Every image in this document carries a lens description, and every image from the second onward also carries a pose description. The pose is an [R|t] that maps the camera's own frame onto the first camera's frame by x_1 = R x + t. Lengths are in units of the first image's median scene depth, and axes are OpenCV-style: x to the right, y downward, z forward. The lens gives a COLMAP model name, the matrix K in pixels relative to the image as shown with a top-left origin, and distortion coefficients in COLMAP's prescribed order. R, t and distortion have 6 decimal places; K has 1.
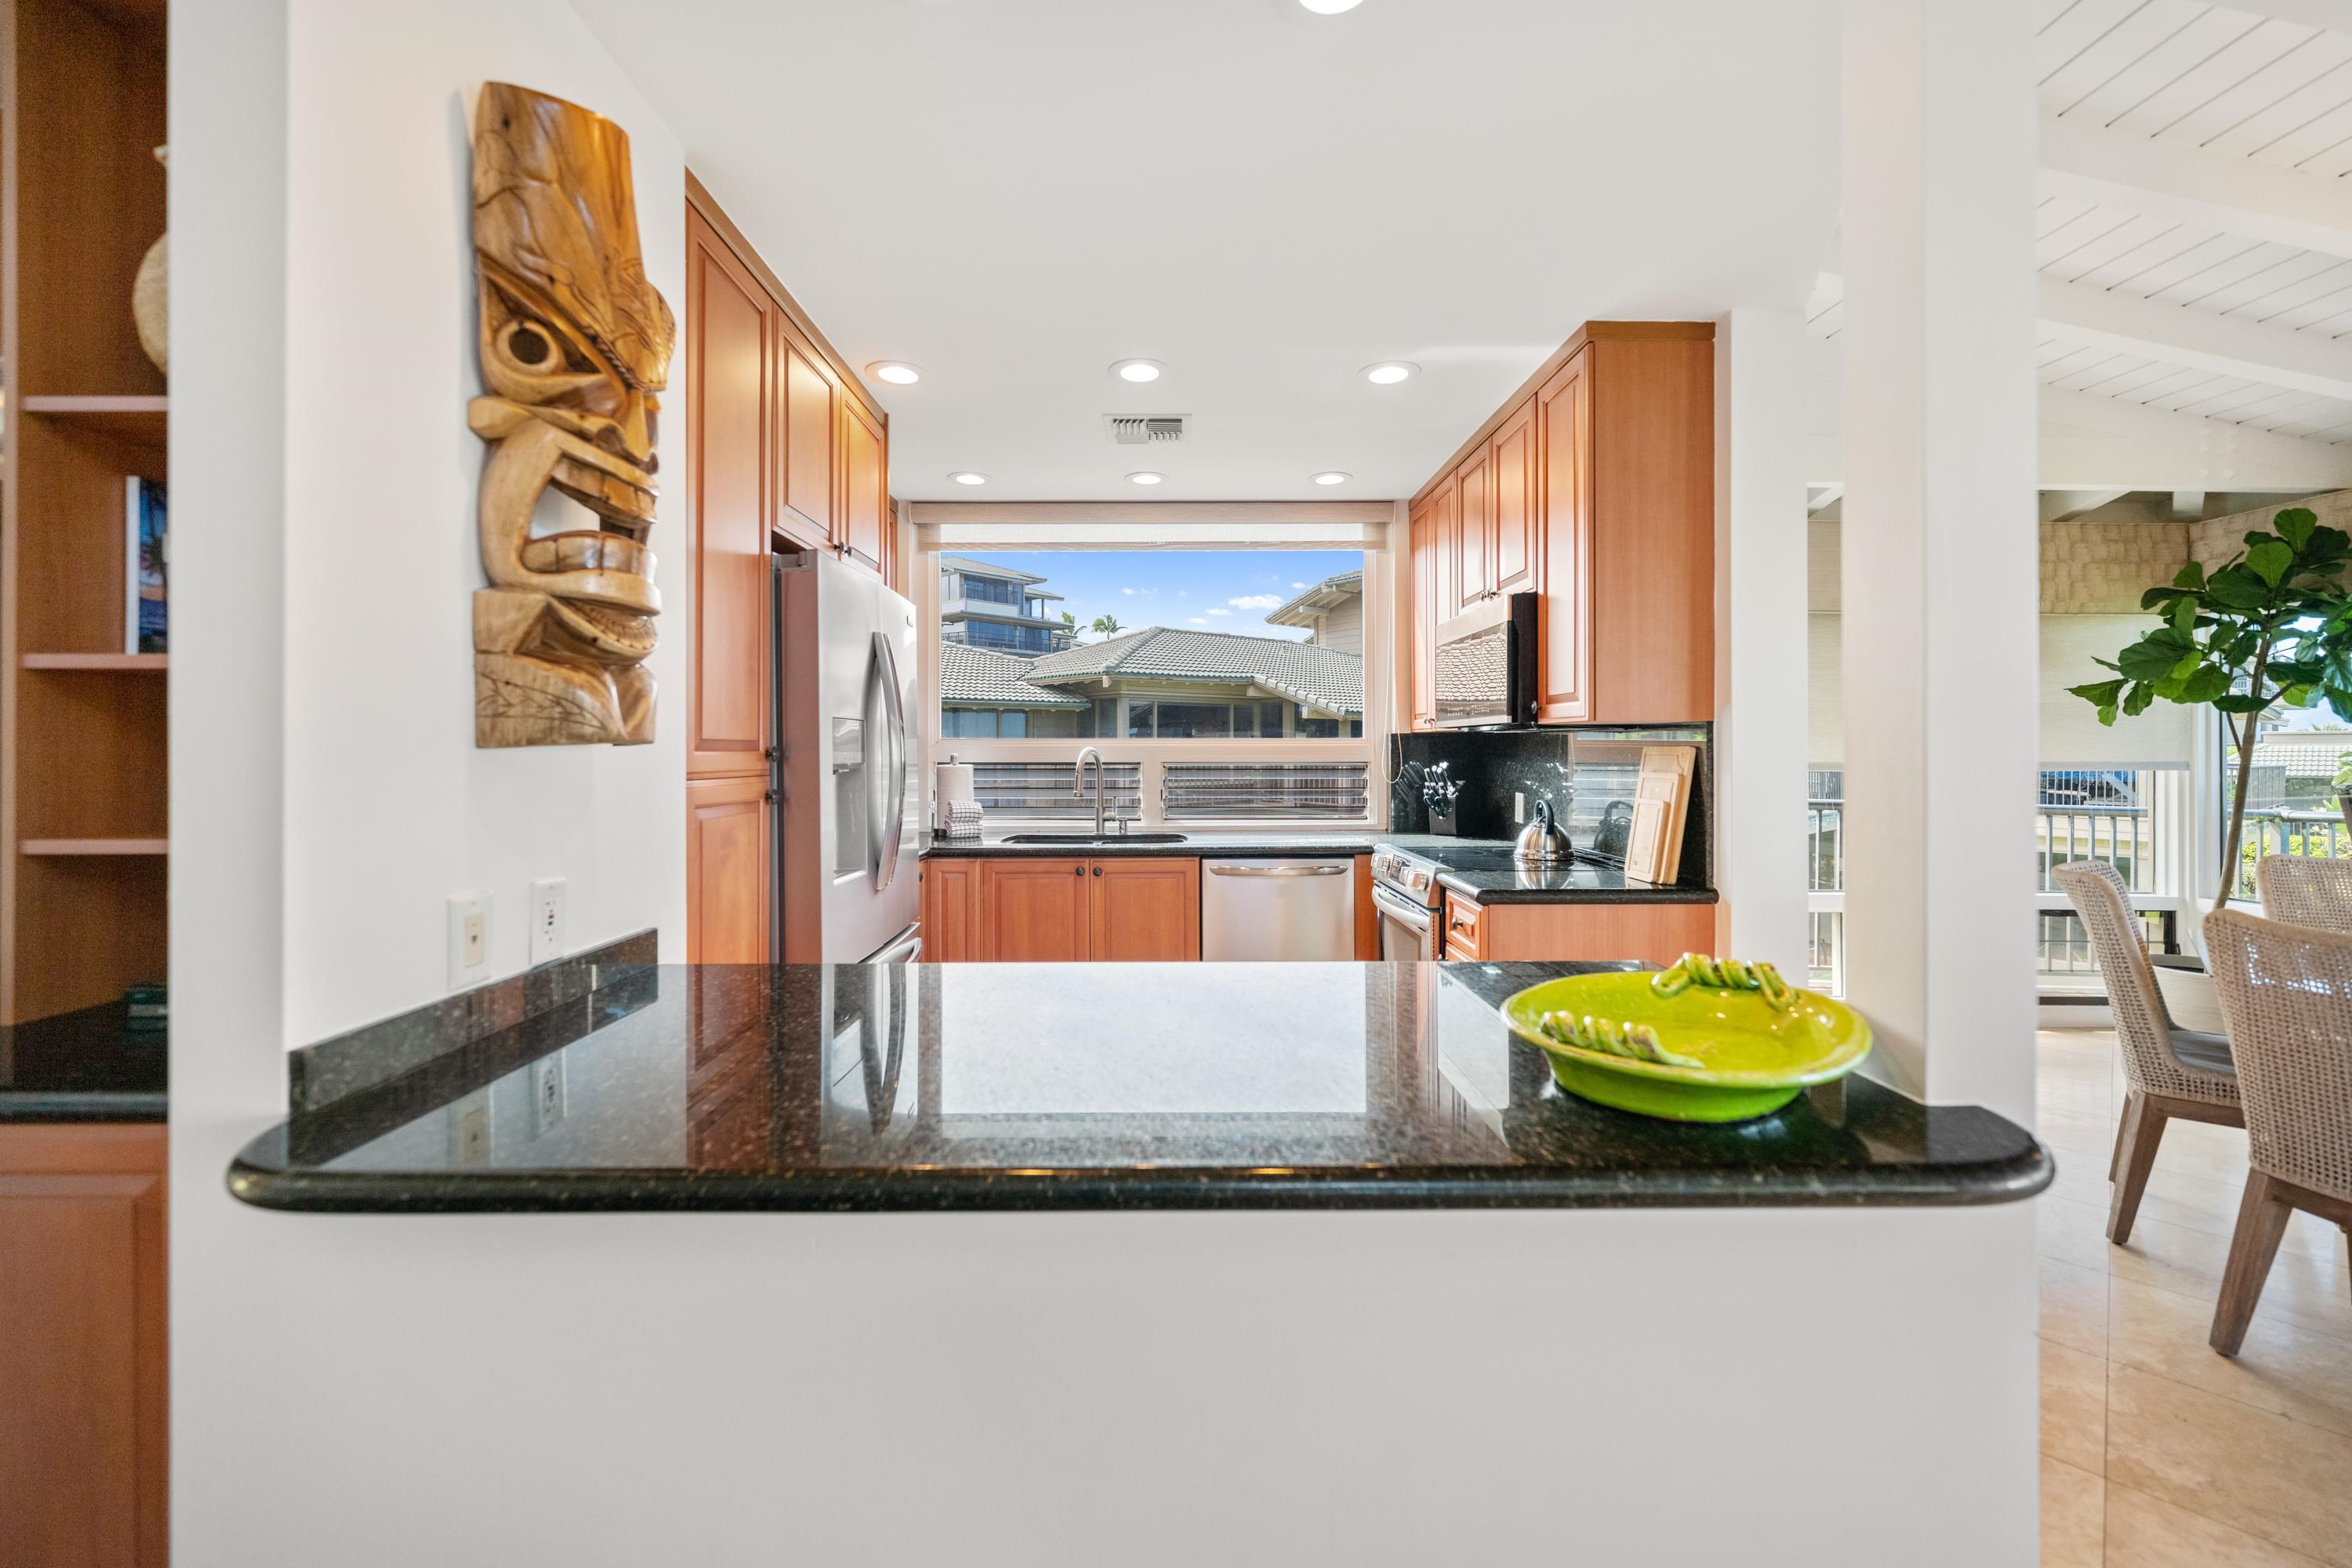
lens RADIAL K [[943.1, 0, 1169.0], [0, 943.1, 748.5], [0, 0, 1]] dist [-0.001348, -0.000127]
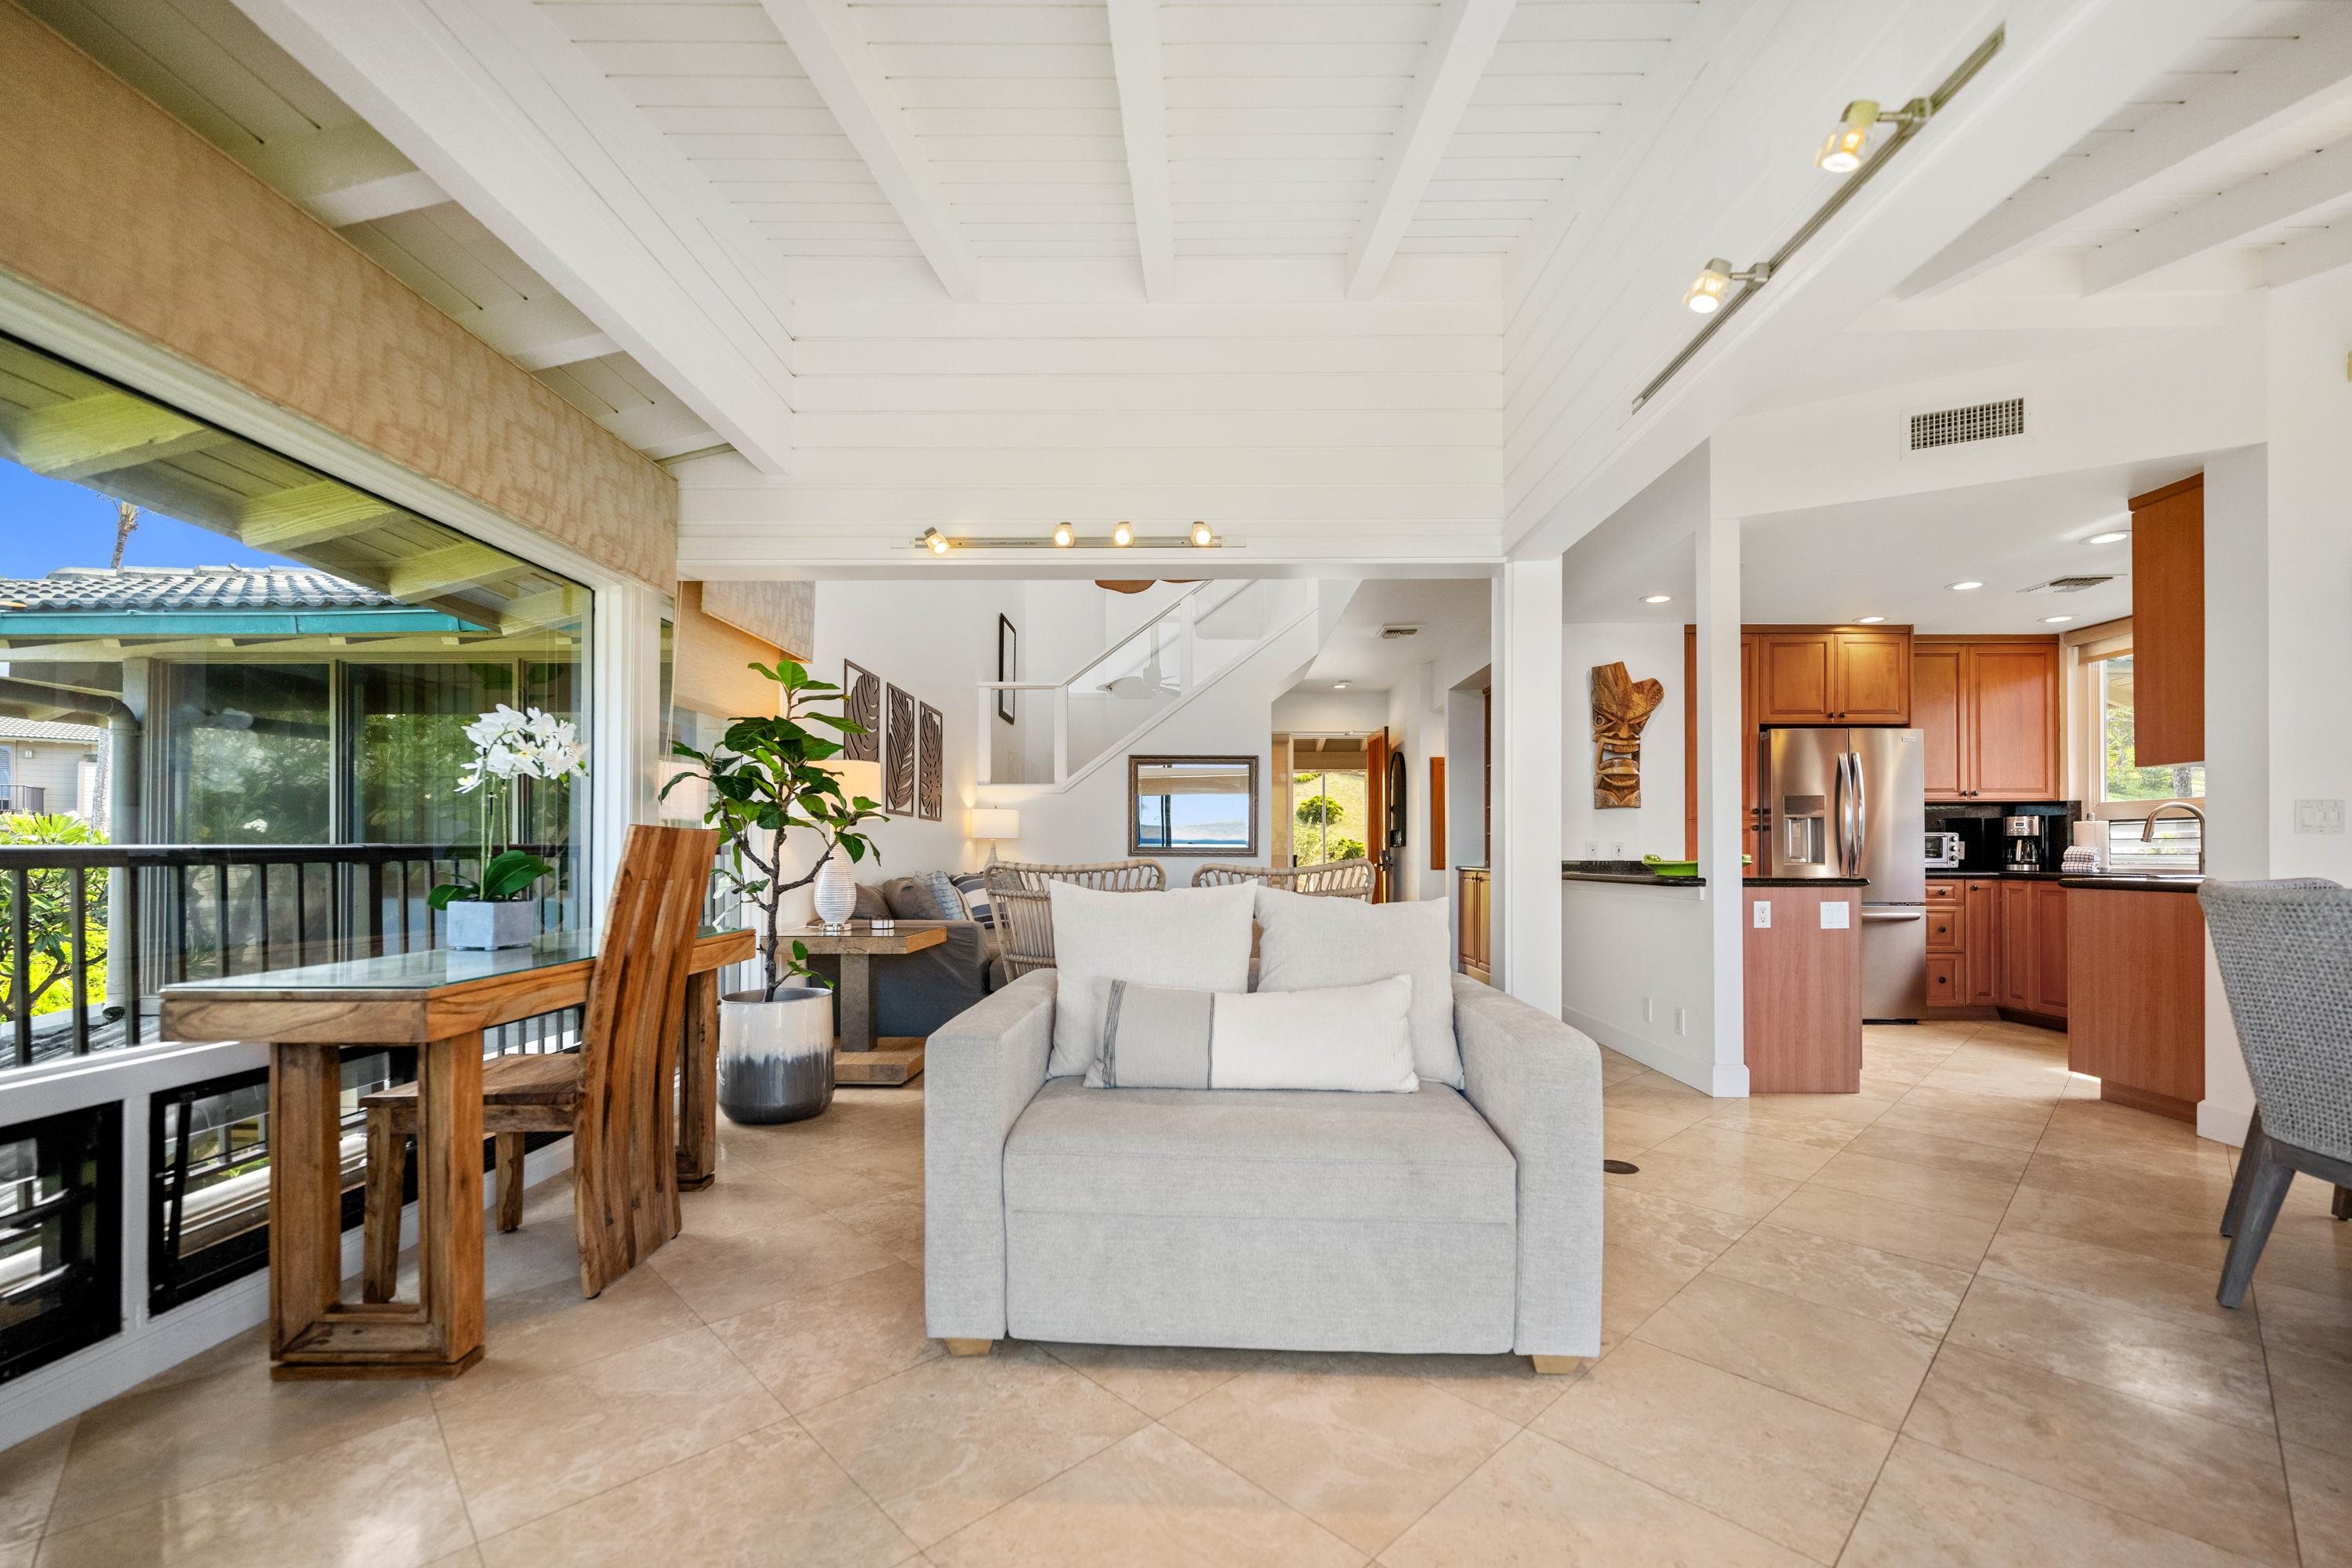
lens RADIAL K [[955.0, 0, 1179.2], [0, 955.0, 844.3], [0, 0, 1]] dist [-0.000665, -0.000686]
pose [[-0.019623, -0.007657, -0.999778, 1.227806], [0.000427, 0.999971, -0.007666, 0.063737], [0.999807, -0.000577, -0.019619, -0.290710]]
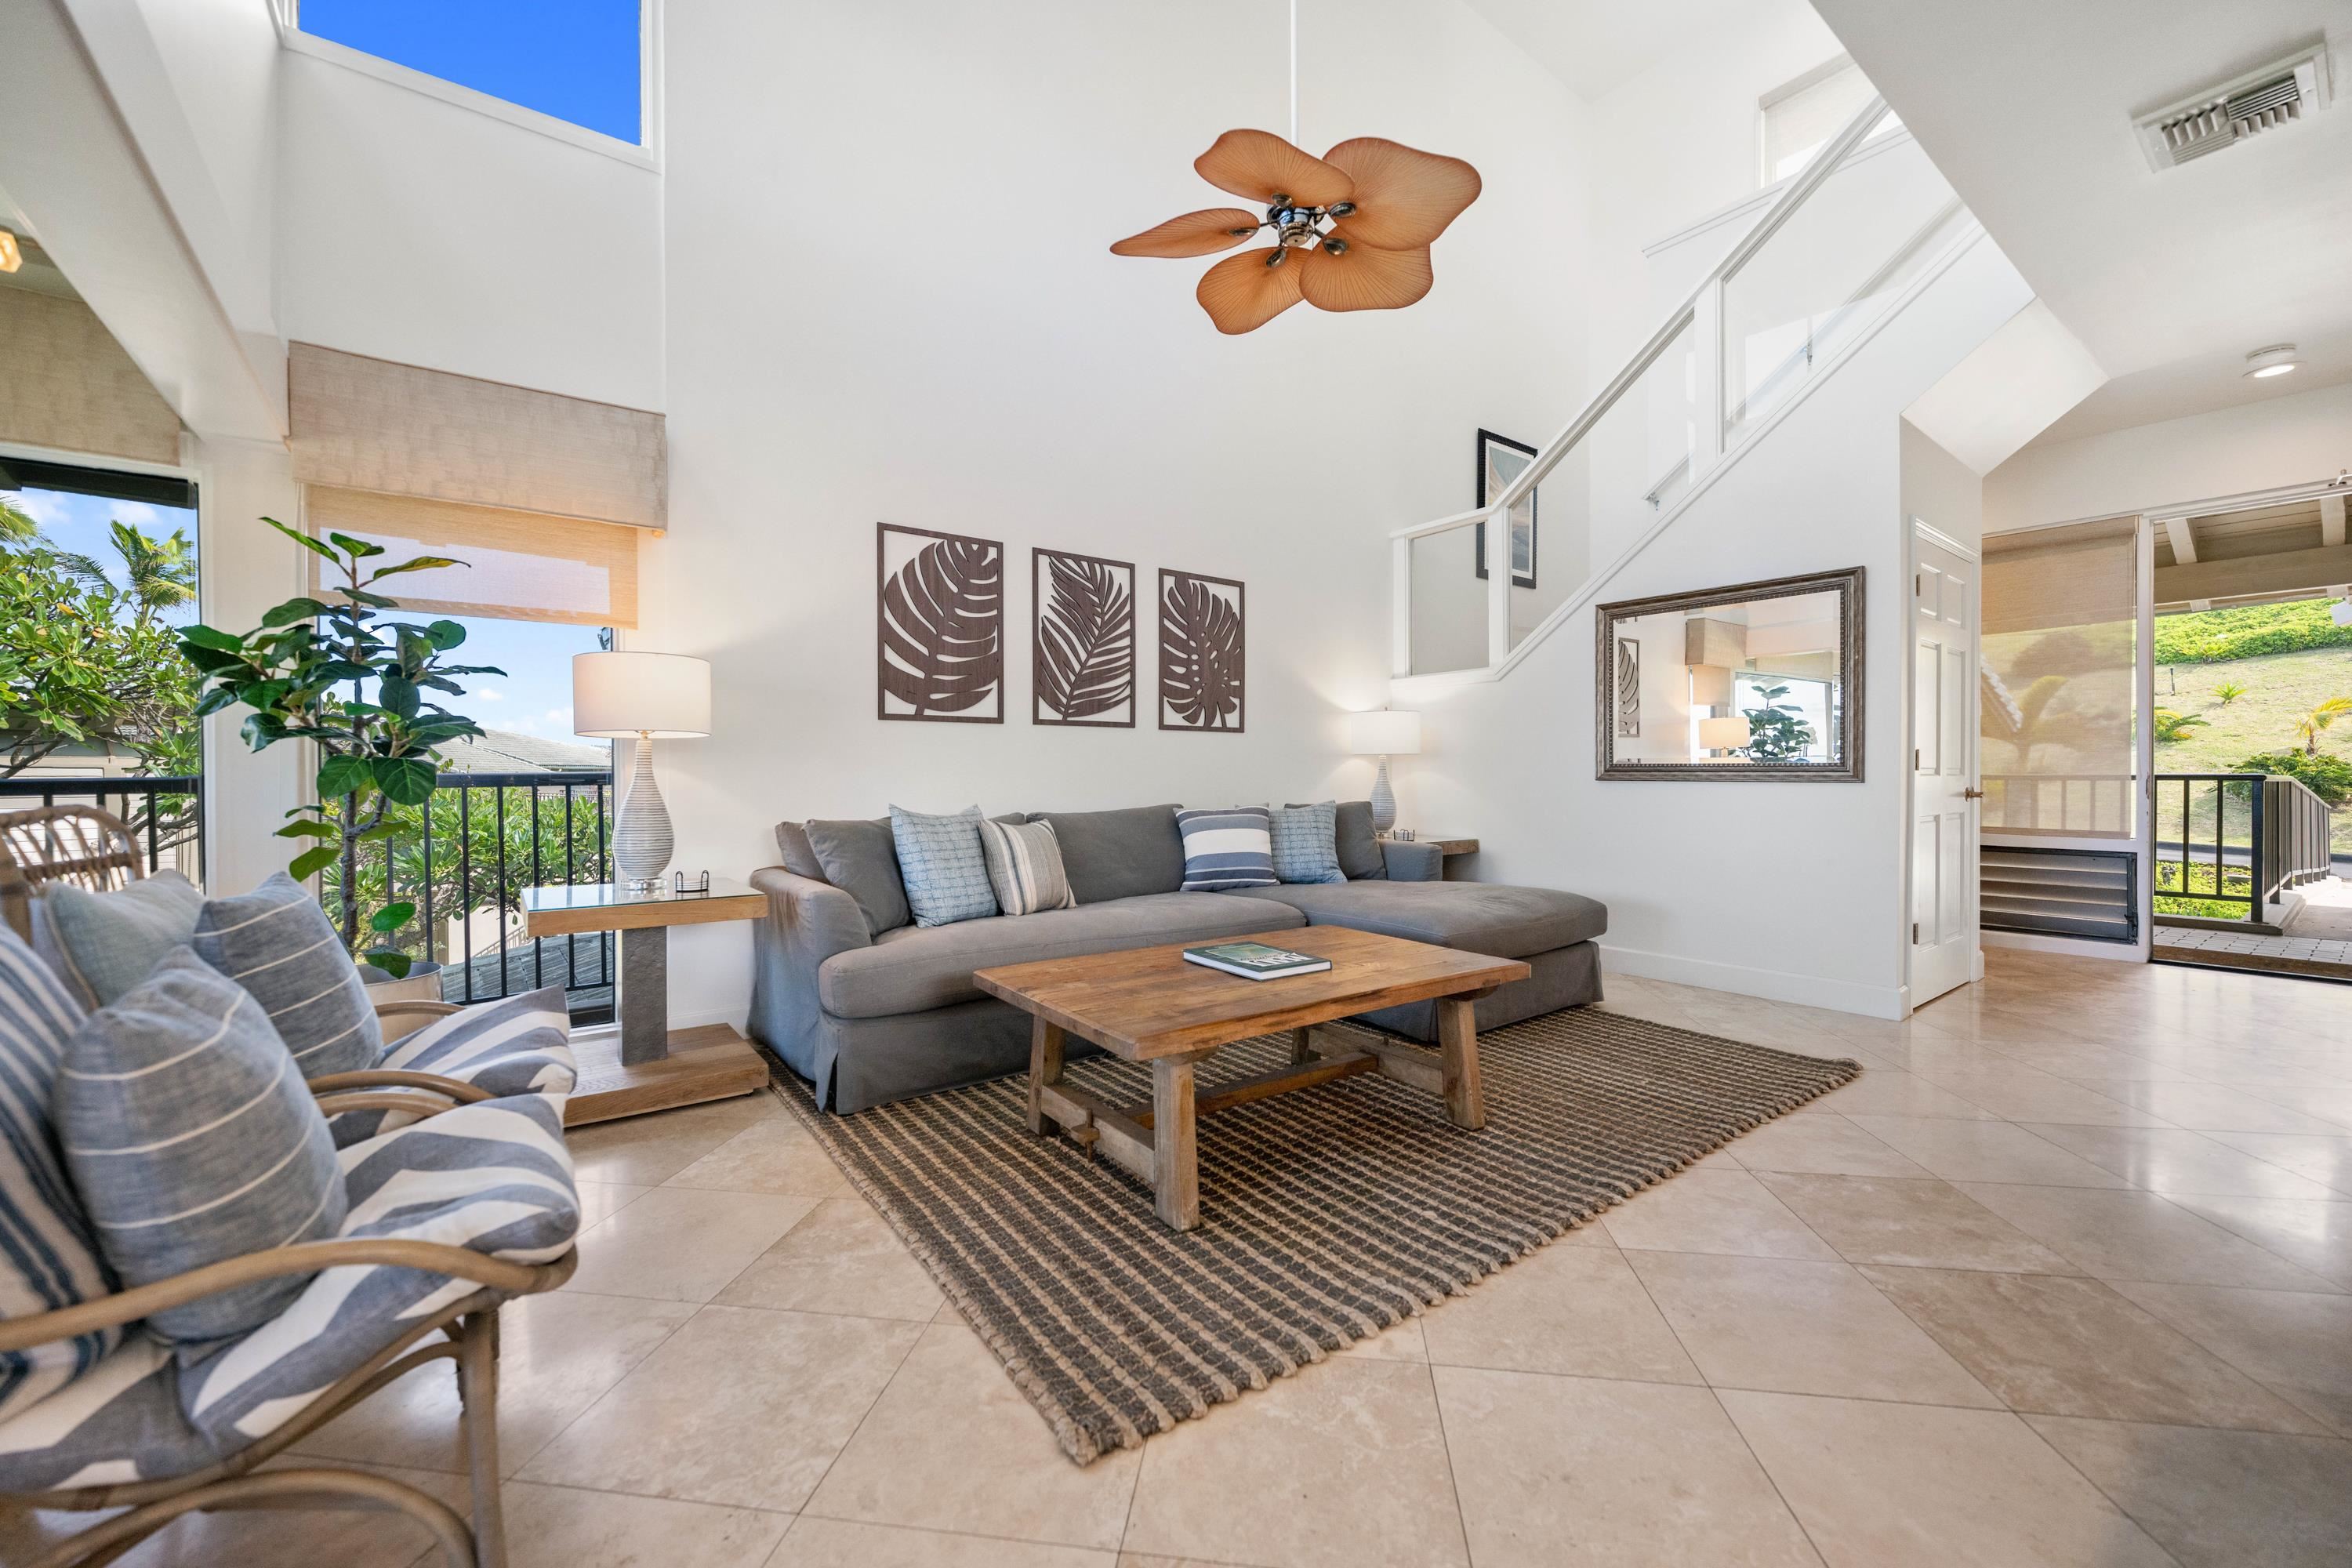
lens RADIAL K [[935.9, 0, 1178.7], [0, 935.9, 778.2], [0, 0, 1]] dist [-0.002364, 0.000077]
pose [[-0.796144, 0.008338, -0.605049, 0.254098], [0.007162, 0.999965, 0.004357, 0.060694], [0.605064, -0.000864, -0.796176, 0.188259]]
